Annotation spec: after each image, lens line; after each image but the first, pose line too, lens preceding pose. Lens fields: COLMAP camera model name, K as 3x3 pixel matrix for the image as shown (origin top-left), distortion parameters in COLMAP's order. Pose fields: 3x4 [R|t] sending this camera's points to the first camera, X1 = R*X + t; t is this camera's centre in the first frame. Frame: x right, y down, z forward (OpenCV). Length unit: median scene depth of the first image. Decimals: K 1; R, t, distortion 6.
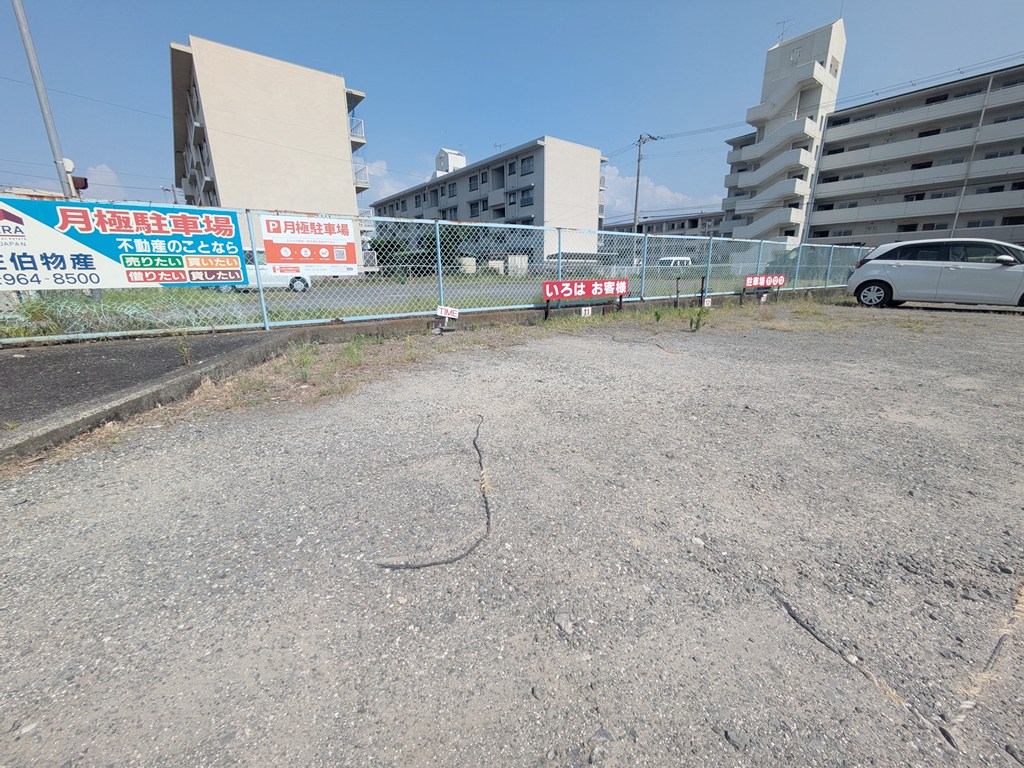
lens RADIAL K [[405.0, 0, 512.9], [0, 405.0, 381.9], [0, 0, 1]] dist [0.000074, 0.001007]
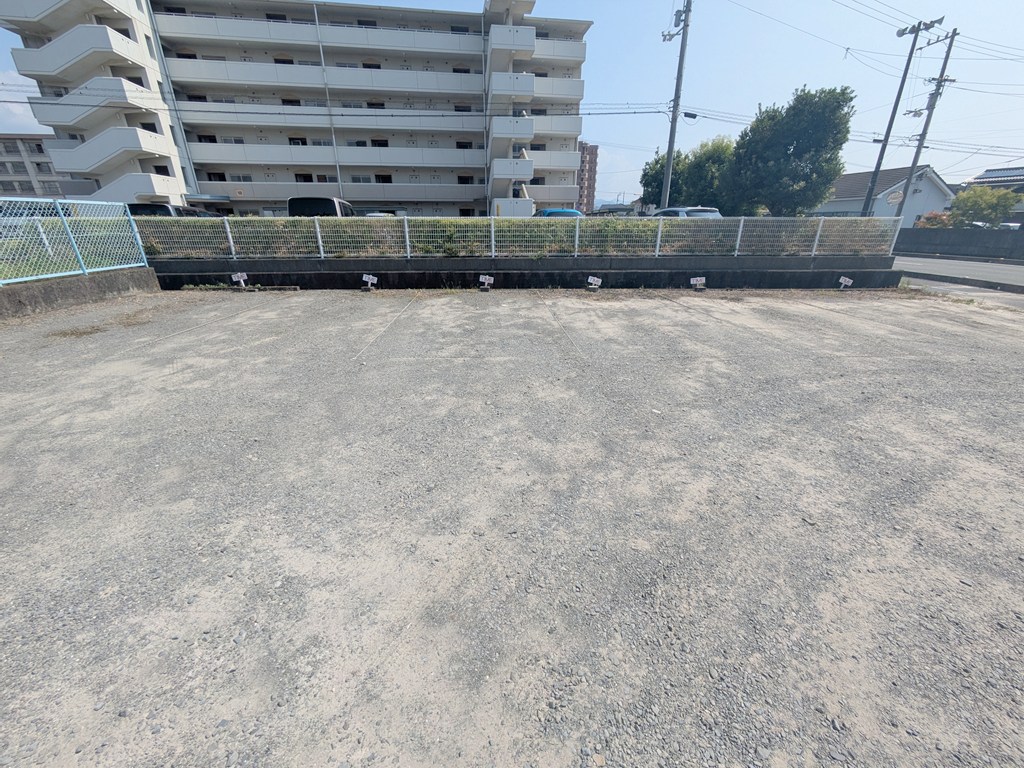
lens RADIAL K [[405.0, 0, 511.1], [0, 405.0, 382.0], [0, 0, 1]] dist [0.000074, 0.001007]
pose [[0.505668, -0.307537, 0.806052, 0.448384], [0.217201, 0.949593, 0.226044, -0.073212], [-0.834939, 0.060772, 0.546977, 0.210437]]
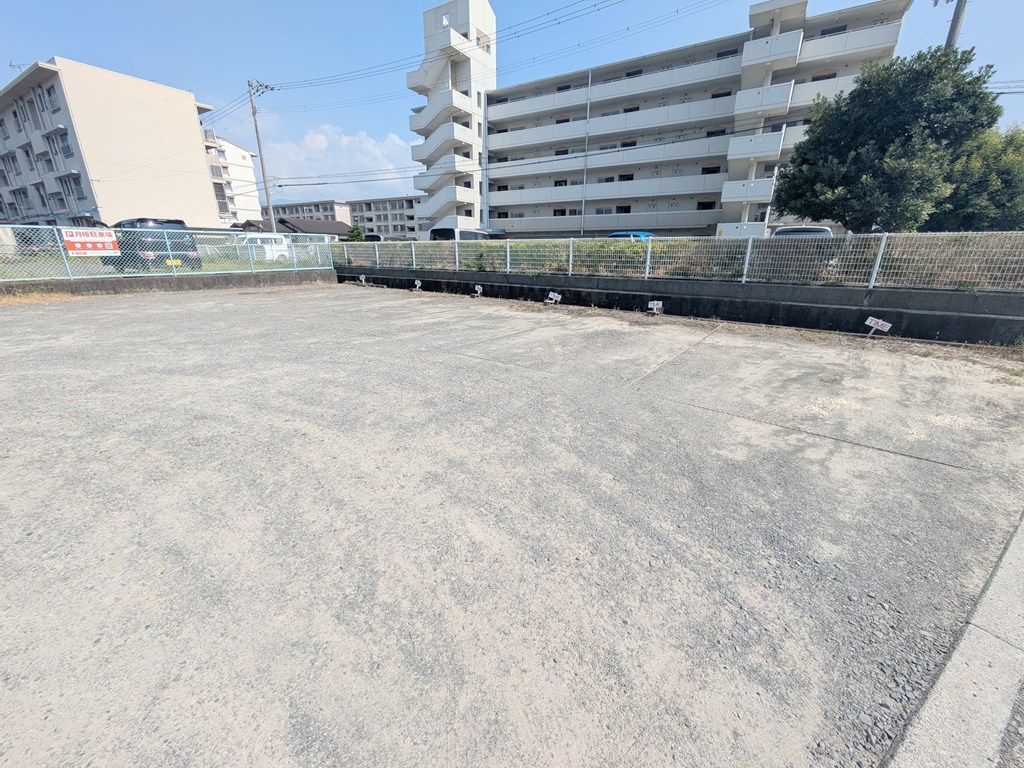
lens RADIAL K [[405.0, 0, 511.7], [0, 405.0, 381.2], [0, 0, 1]] dist [0.000074, 0.001007]
pose [[0.938569, -0.094172, 0.331993, 0.589381], [0.076961, 0.994936, 0.064644, -0.022688], [-0.336399, -0.035123, 0.941064, 0.035456]]
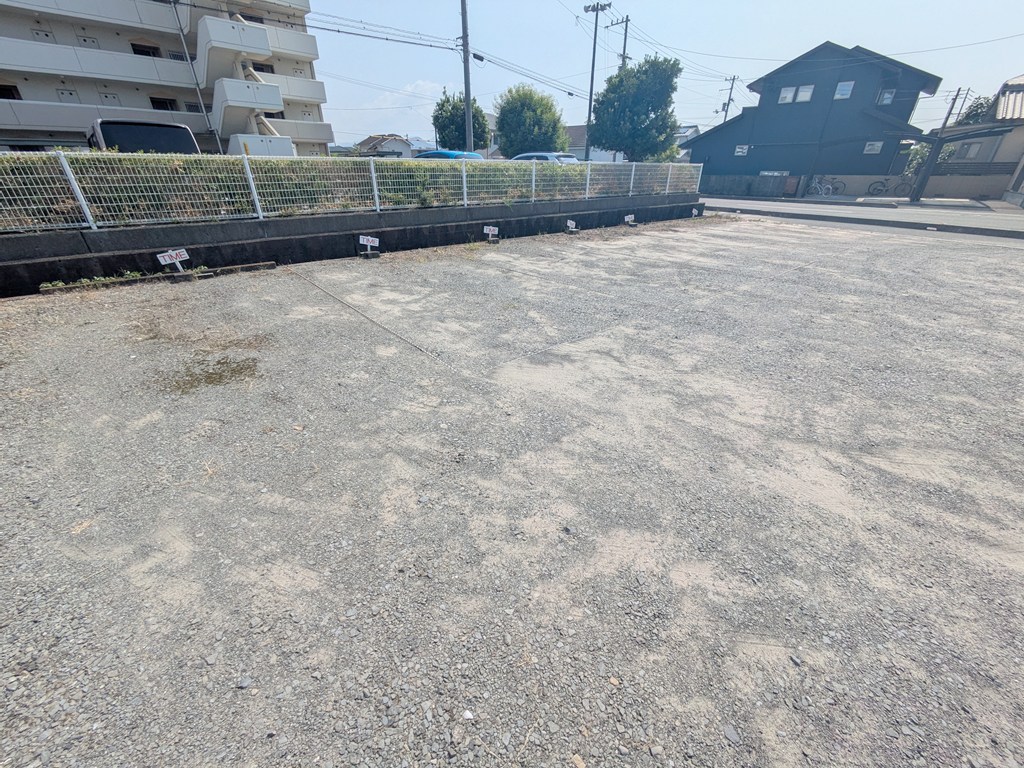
lens RADIAL K [[405.0, 0, 511.4], [0, 405.0, 383.2], [0, 0, 1]] dist [0.000074, 0.001007]
pose [[-0.115425, -0.457155, 0.881865, 0.411822], [0.253041, 0.844977, 0.471152, -0.116777], [-0.960545, 0.277531, 0.018148, 0.381647]]
